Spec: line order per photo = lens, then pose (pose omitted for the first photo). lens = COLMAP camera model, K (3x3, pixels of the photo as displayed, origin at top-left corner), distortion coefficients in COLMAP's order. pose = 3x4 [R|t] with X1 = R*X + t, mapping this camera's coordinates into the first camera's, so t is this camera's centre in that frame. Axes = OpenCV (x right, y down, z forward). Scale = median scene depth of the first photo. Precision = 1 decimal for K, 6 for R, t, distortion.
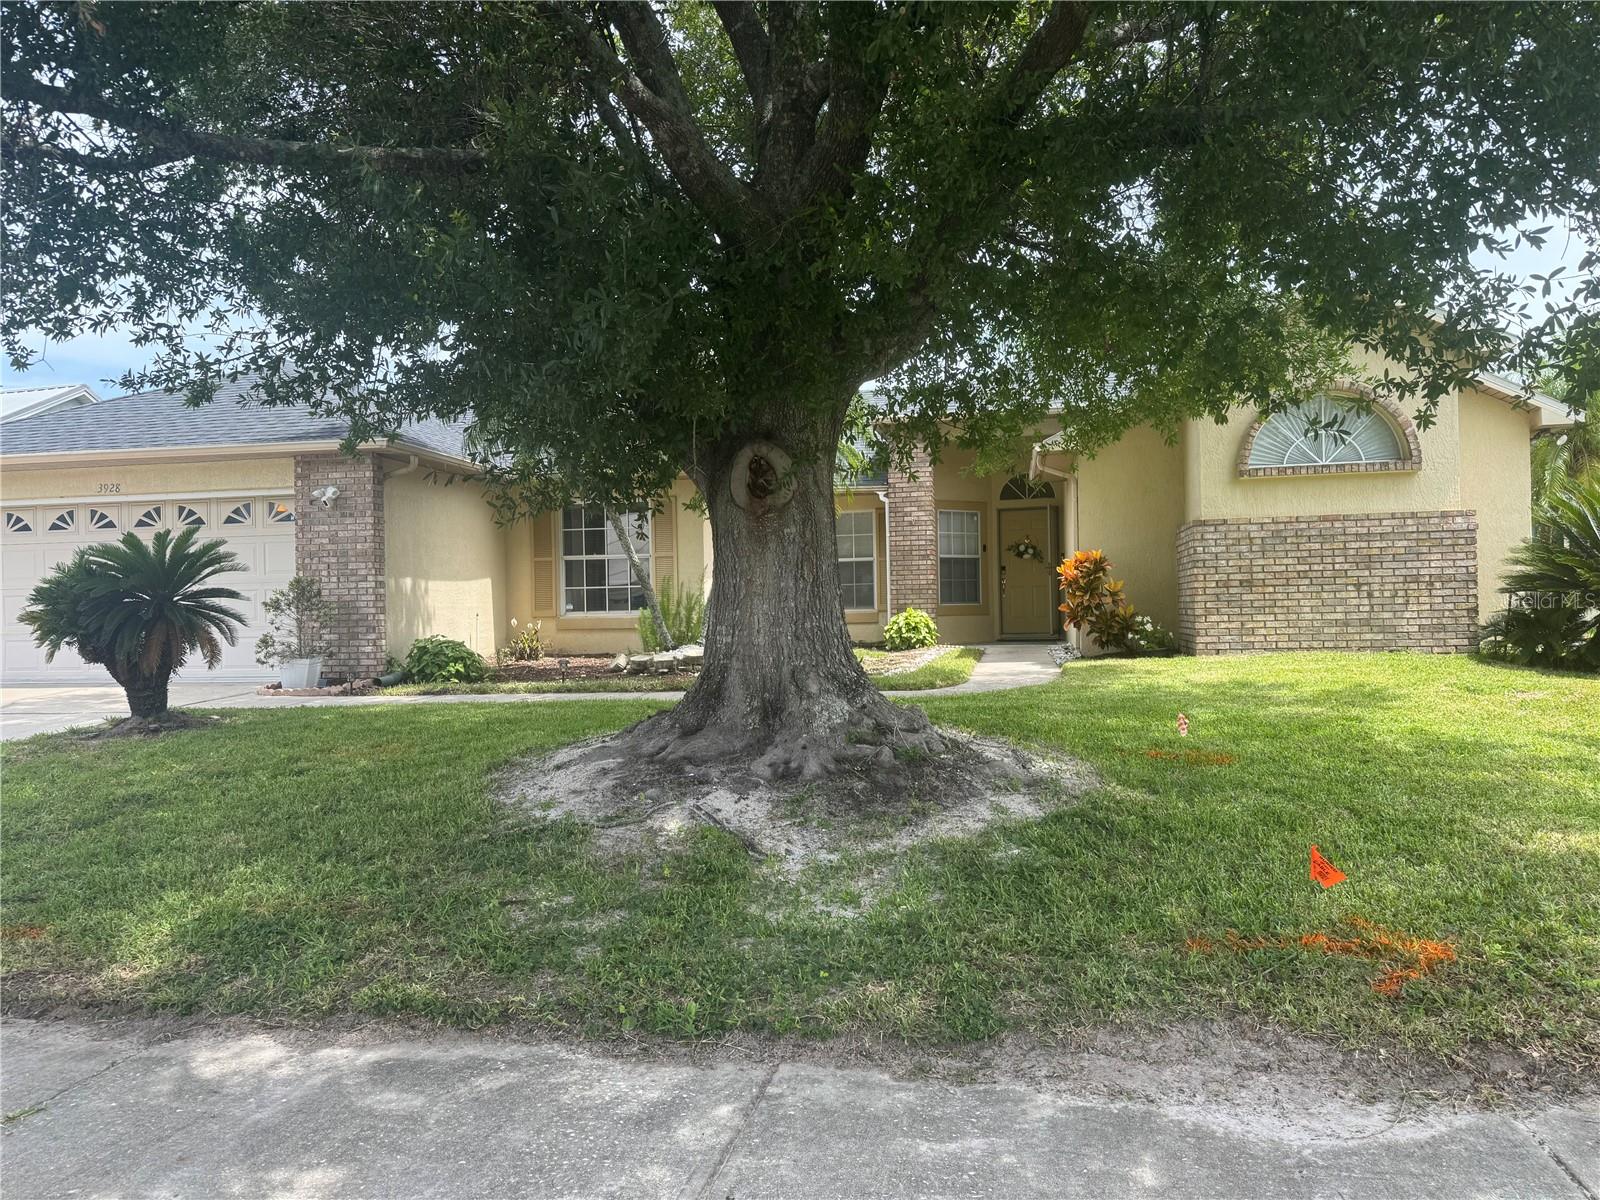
lens RADIAL K [[1122.2, 0, 800.0], [0, 1122.2, 600.0], [0, 0, 1]] dist [0.066229, -0.005526]
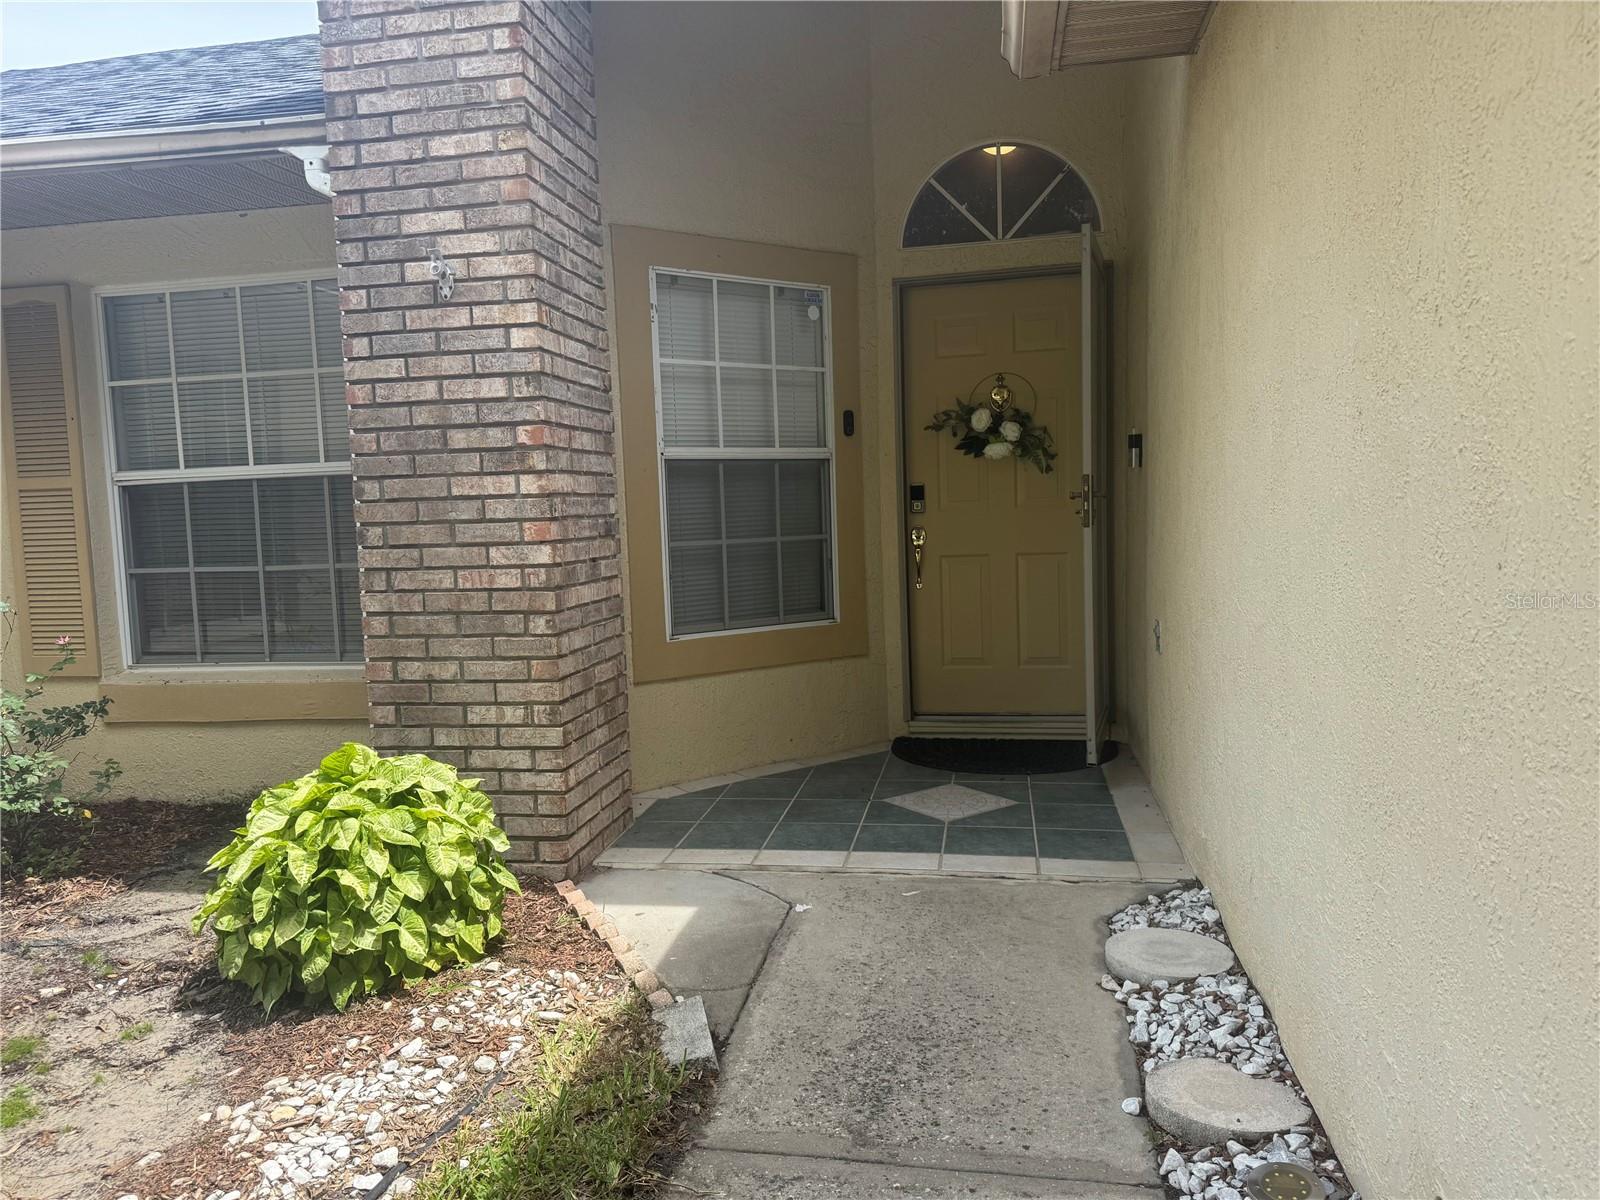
lens RADIAL K [[1122.2, 0, 800.0], [0, 1122.2, 600.0], [0, 0, 1]] dist [0.066229, -0.005526]
pose [[0.999696, -0.016381, 0.018447, 0.233692], [0.014645, 0.995778, 0.090616, -0.044202], [-0.019853, -0.090318, 0.995715, 1.144445]]
